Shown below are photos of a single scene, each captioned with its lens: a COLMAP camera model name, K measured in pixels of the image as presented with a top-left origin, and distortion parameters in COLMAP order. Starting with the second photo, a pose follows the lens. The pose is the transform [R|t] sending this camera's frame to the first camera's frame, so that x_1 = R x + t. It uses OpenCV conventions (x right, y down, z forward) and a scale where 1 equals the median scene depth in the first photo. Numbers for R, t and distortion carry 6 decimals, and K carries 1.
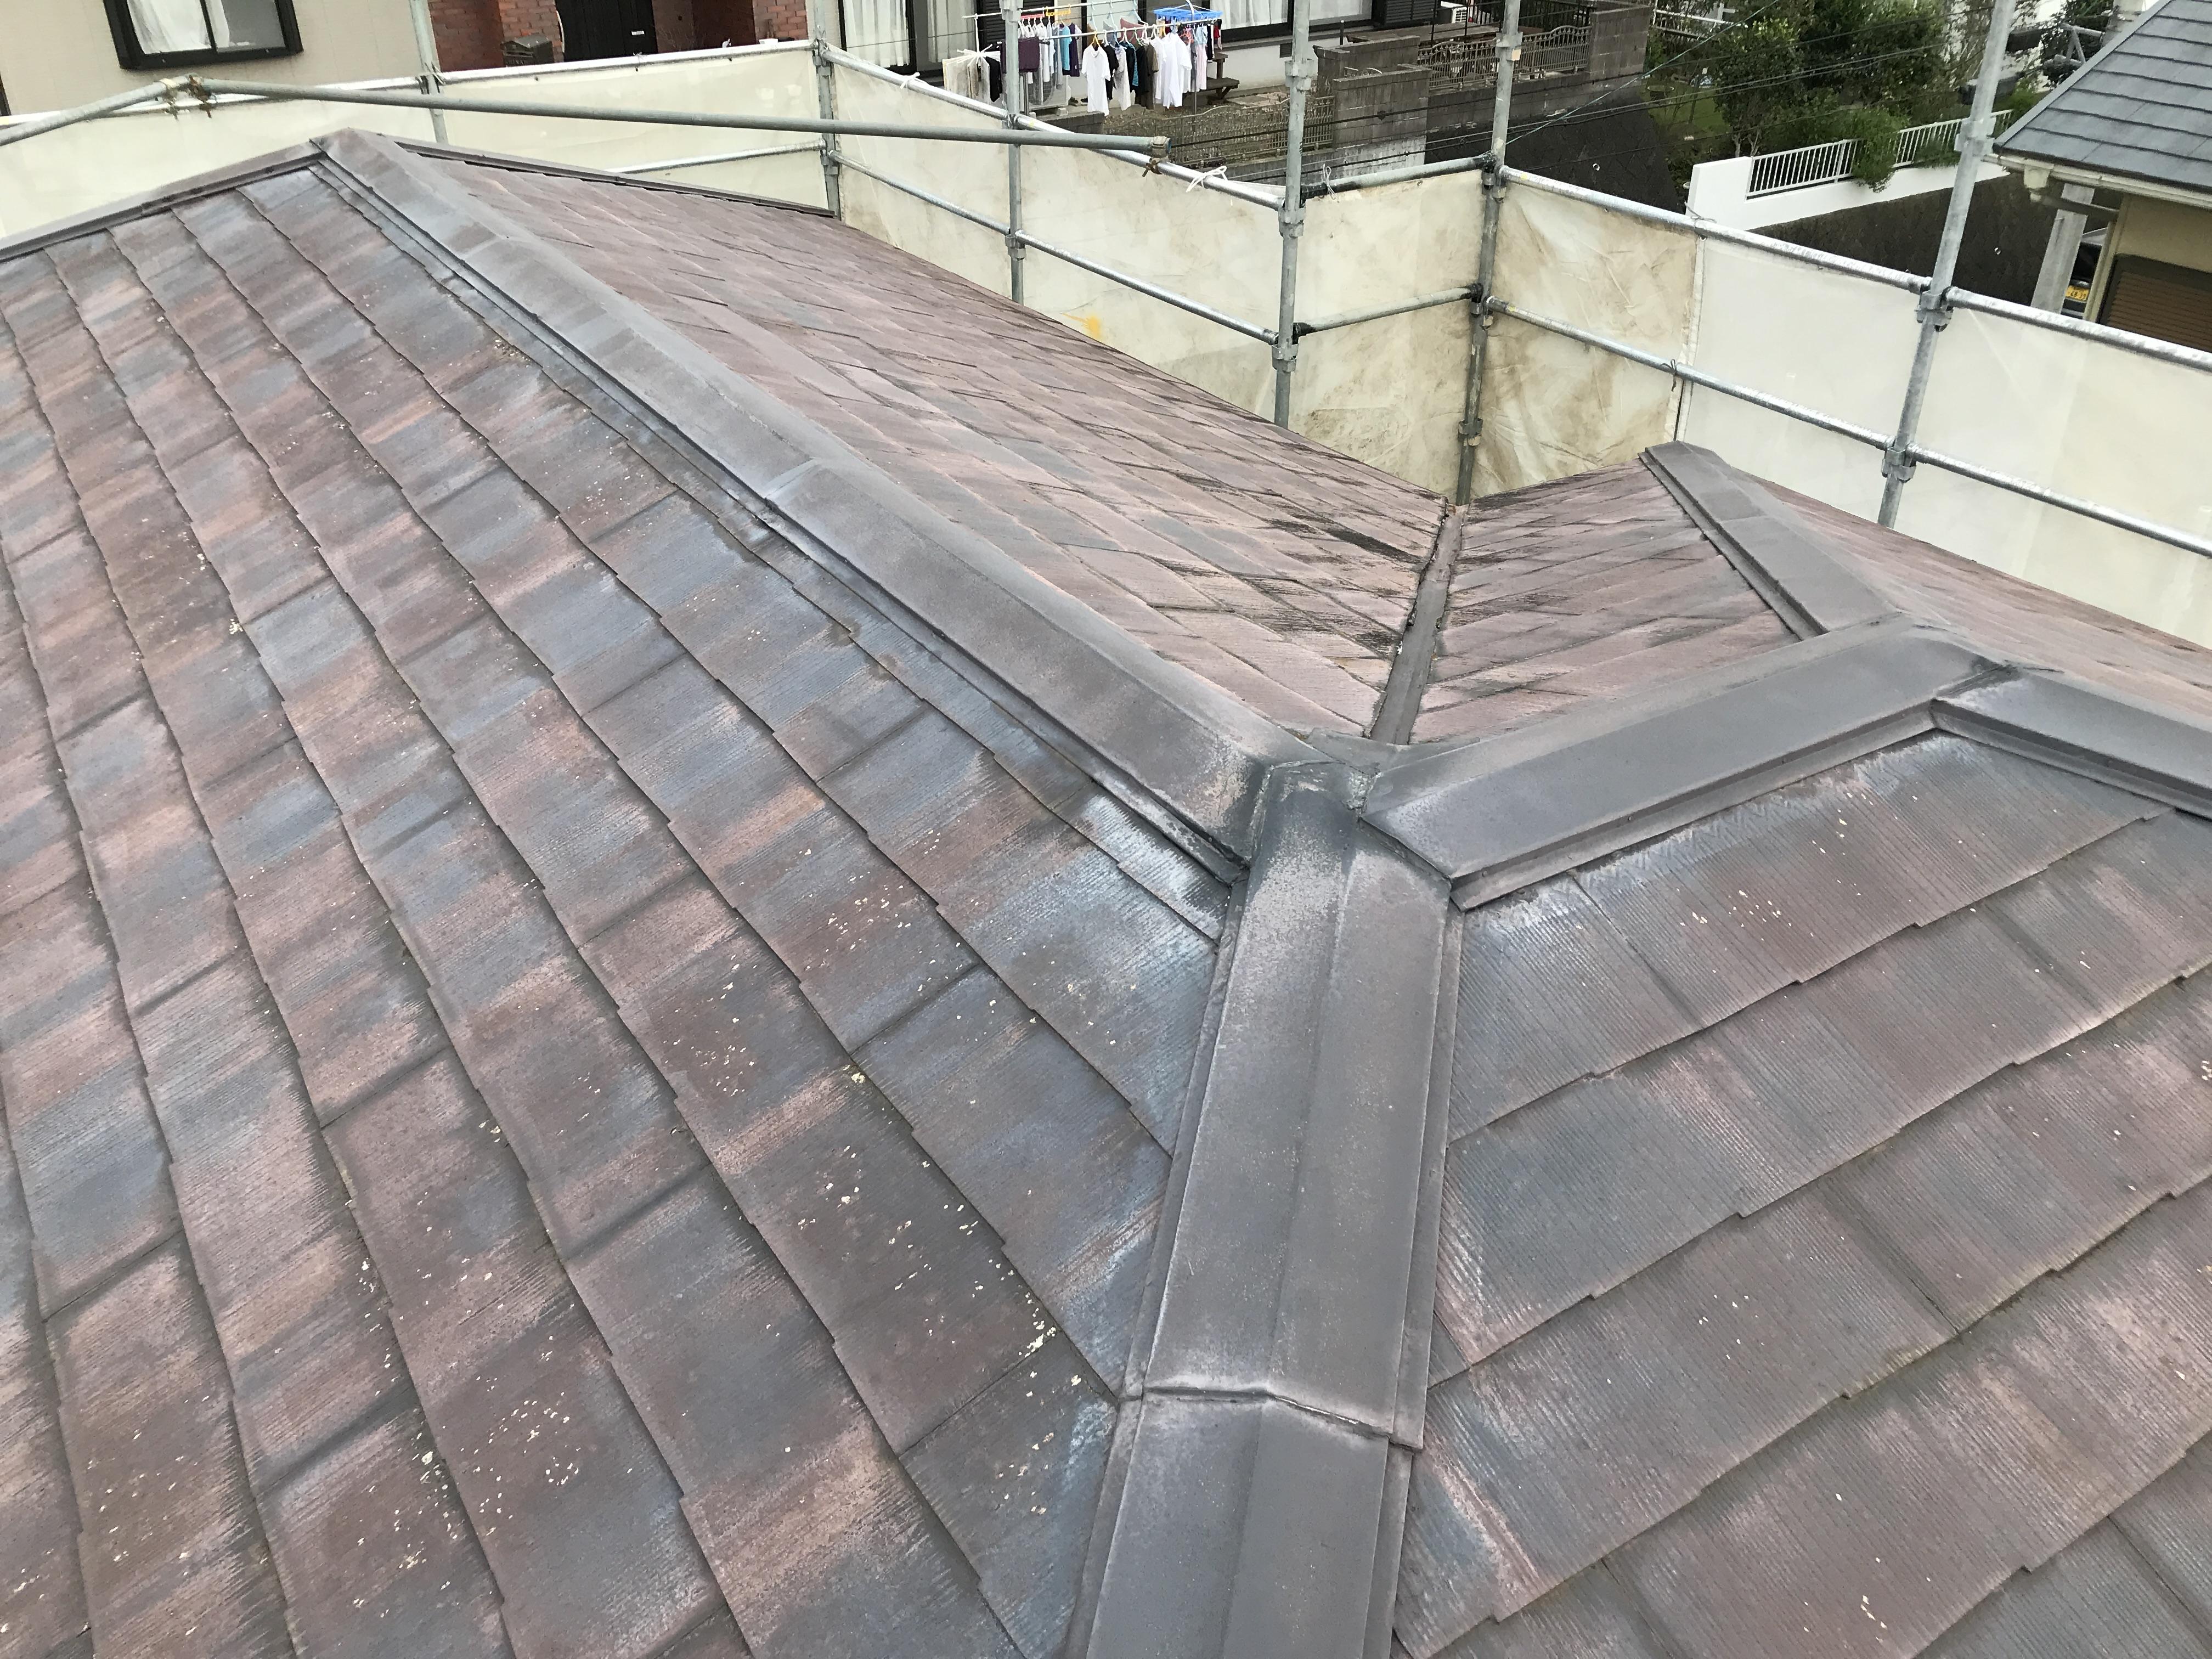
lens RADIAL K [[1806.3, 0, 1106.0], [0, 1806.3, 829.5], [0, 0, 1]] dist [0.003430, -0.012234]
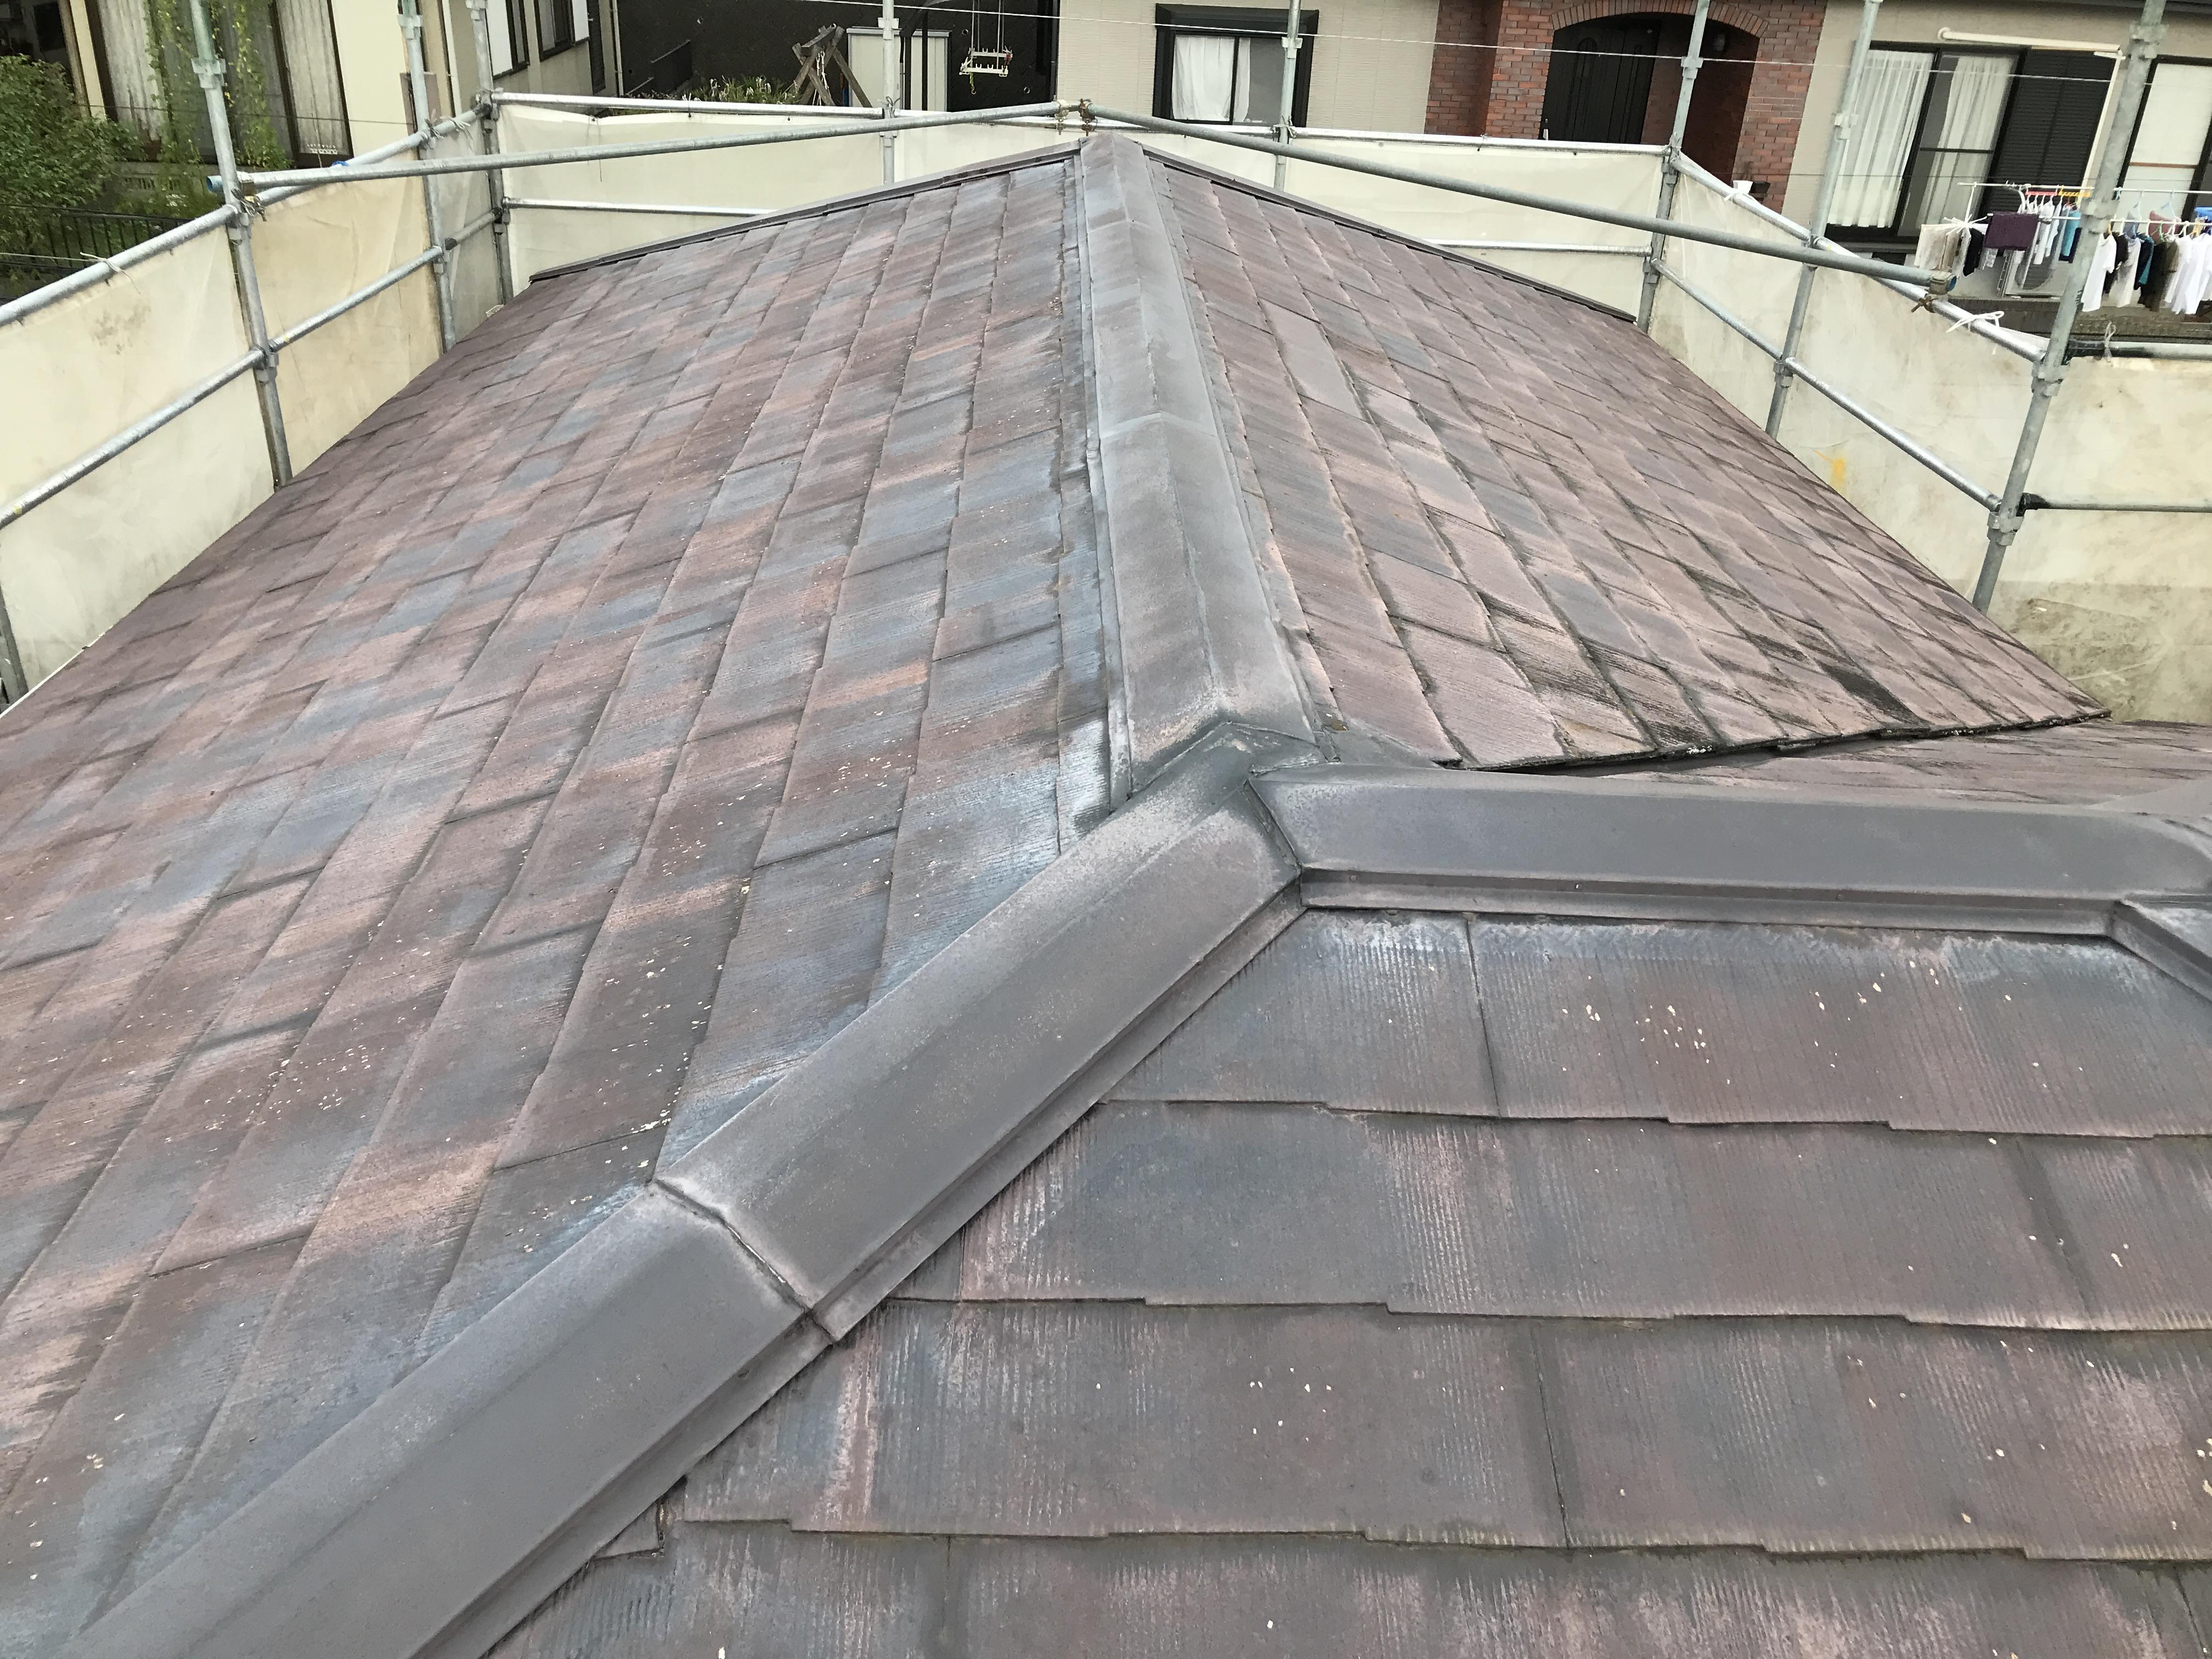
lens RADIAL K [[1814.1, 0, 1106.0], [0, 1814.1, 829.5], [0, 0, 1]] dist [-0.003091, 0.006935]
pose [[0.856267, 0.283827, -0.431566, 0.411210], [-0.312822, 0.949803, 0.003987, 0.030763], [0.411034, 0.131590, 0.902073, 0.119557]]
